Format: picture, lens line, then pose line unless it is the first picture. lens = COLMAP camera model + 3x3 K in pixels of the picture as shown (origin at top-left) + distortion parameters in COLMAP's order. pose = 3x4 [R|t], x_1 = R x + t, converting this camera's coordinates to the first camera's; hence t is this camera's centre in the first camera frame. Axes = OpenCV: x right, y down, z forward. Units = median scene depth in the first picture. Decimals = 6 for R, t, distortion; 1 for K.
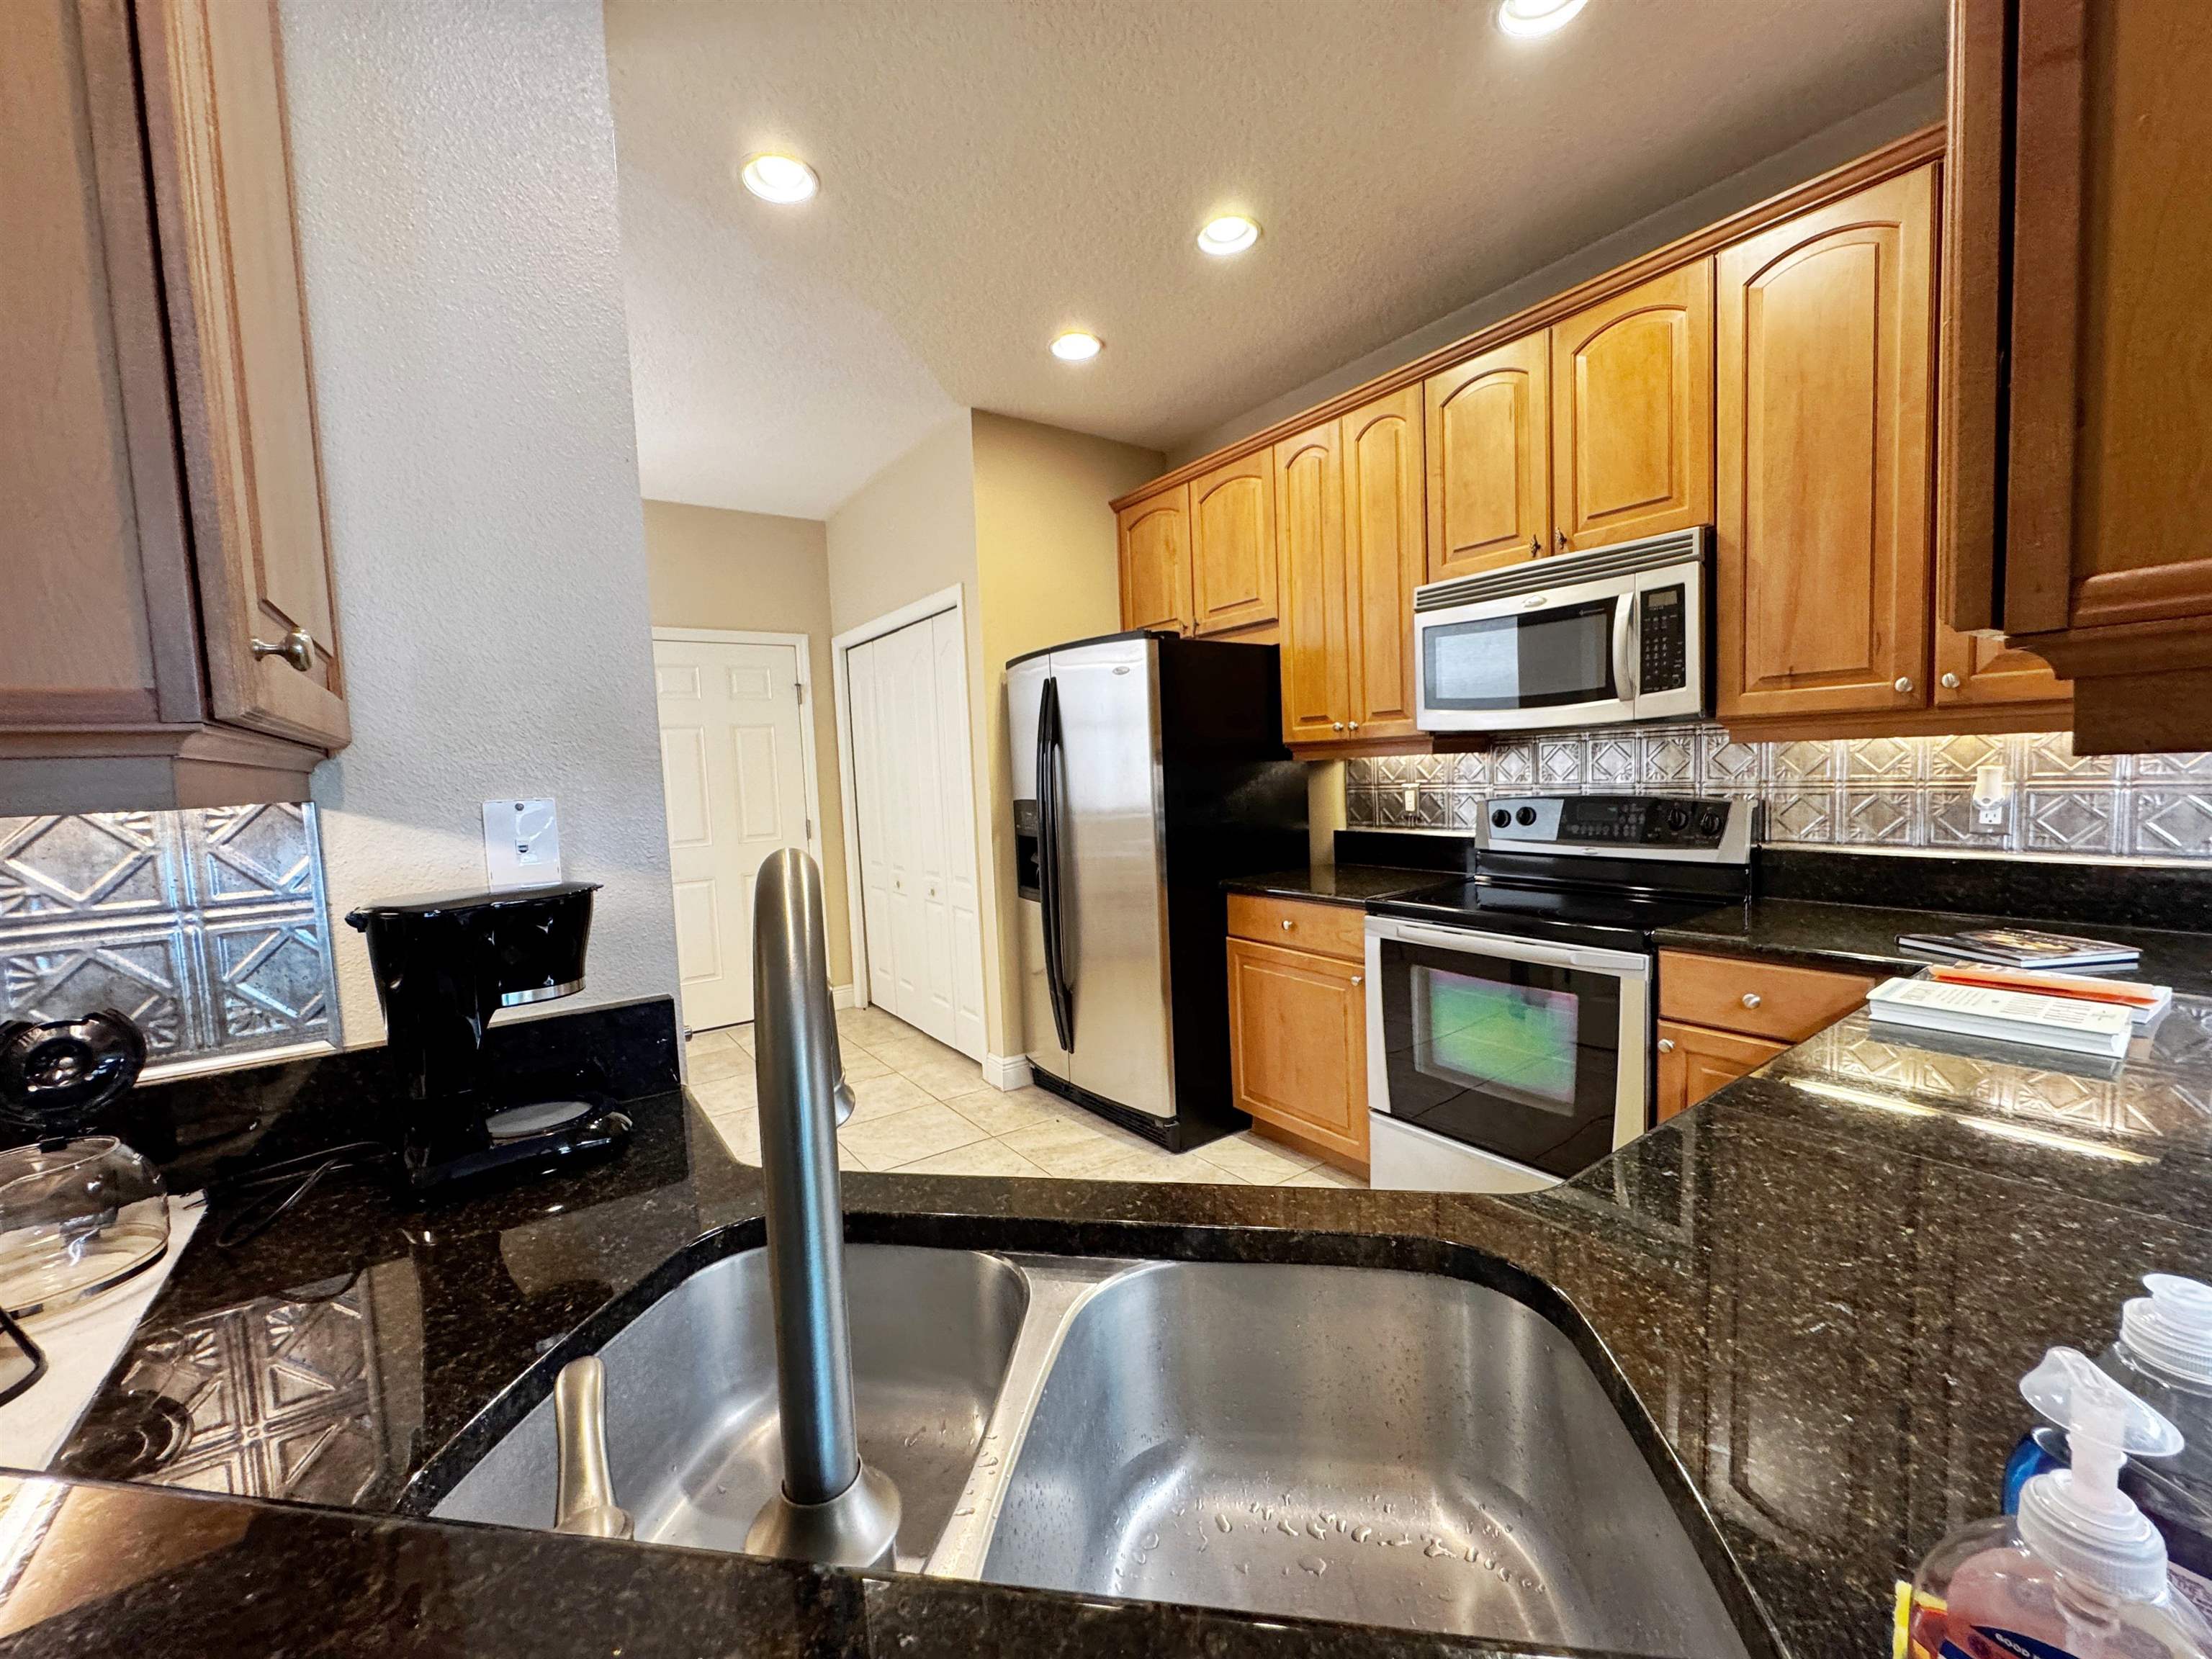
lens RADIAL K [[887.9, 0, 1103.6], [0, 887.9, 828.6], [0, 0, 1]] dist [-0.002373, -0.000248]
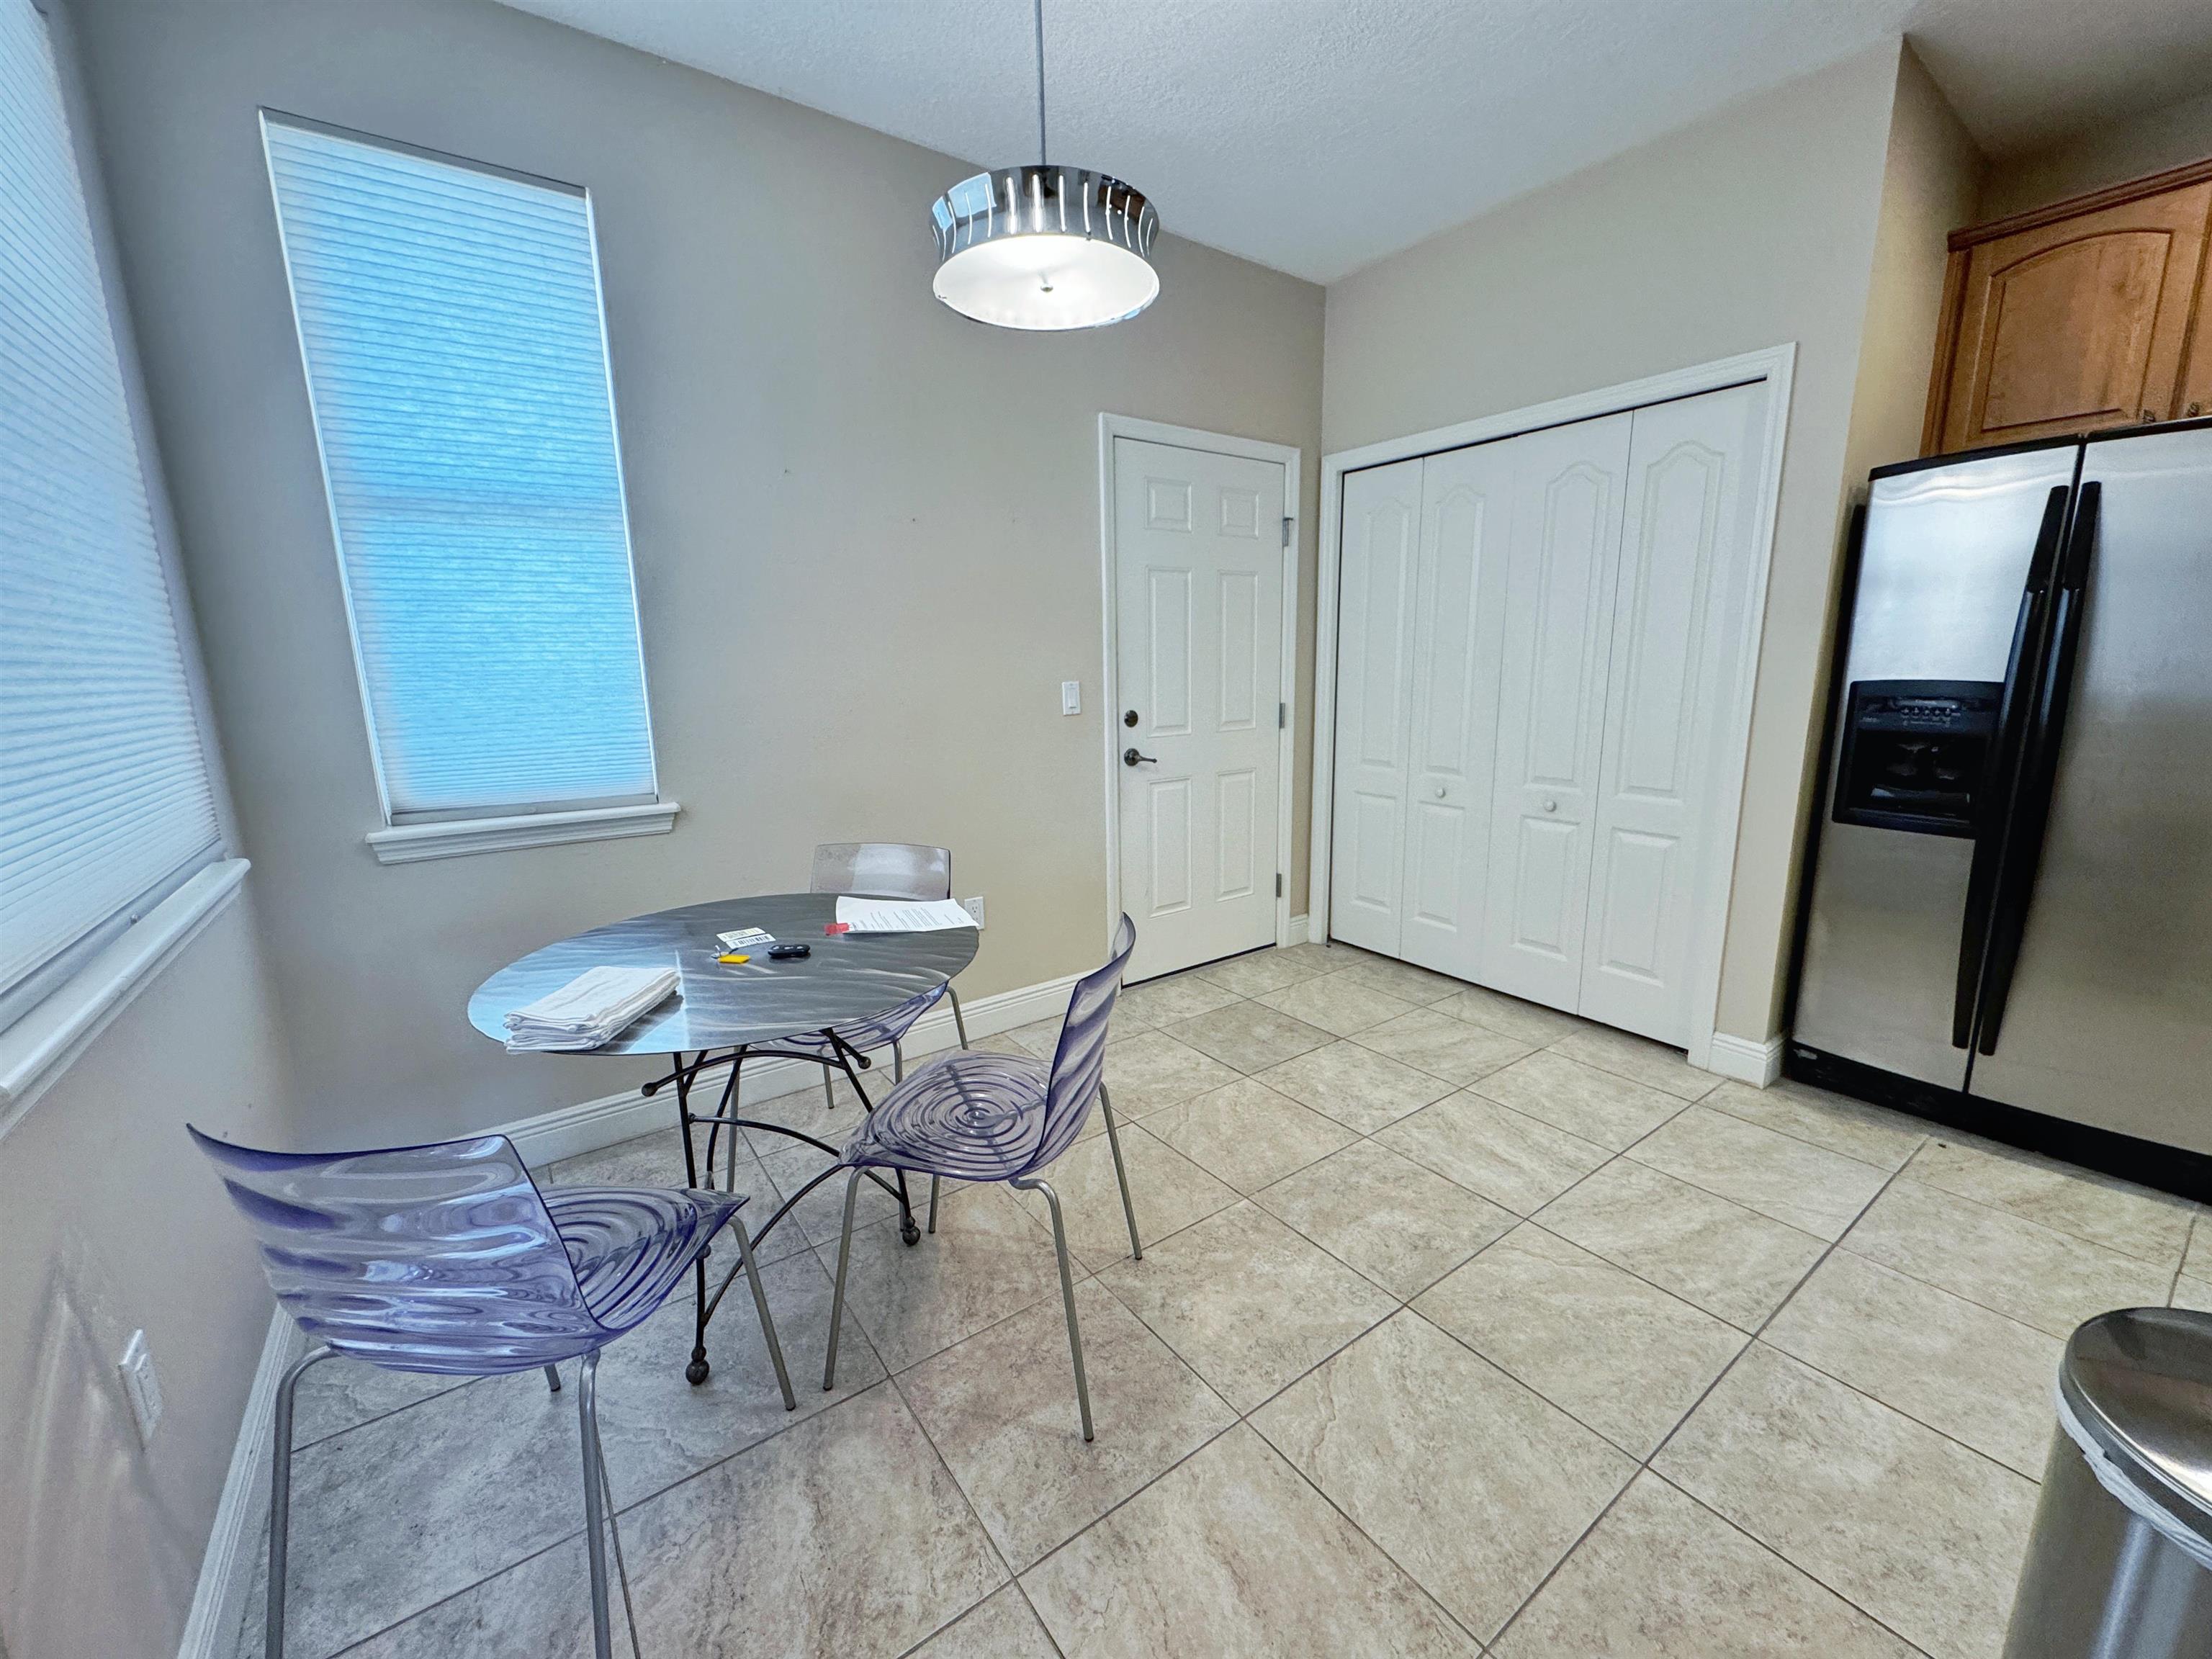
lens RADIAL K [[887.9, 0, 1106.6], [0, 887.9, 836.5], [0, 0, 1]] dist [-0.002373, -0.000248]
pose [[0.999510, 0.027791, 0.014433, -0.527811], [-0.029375, 0.991777, 0.124562, 0.013730], [-0.010852, -0.124925, 0.992107, 0.248863]]
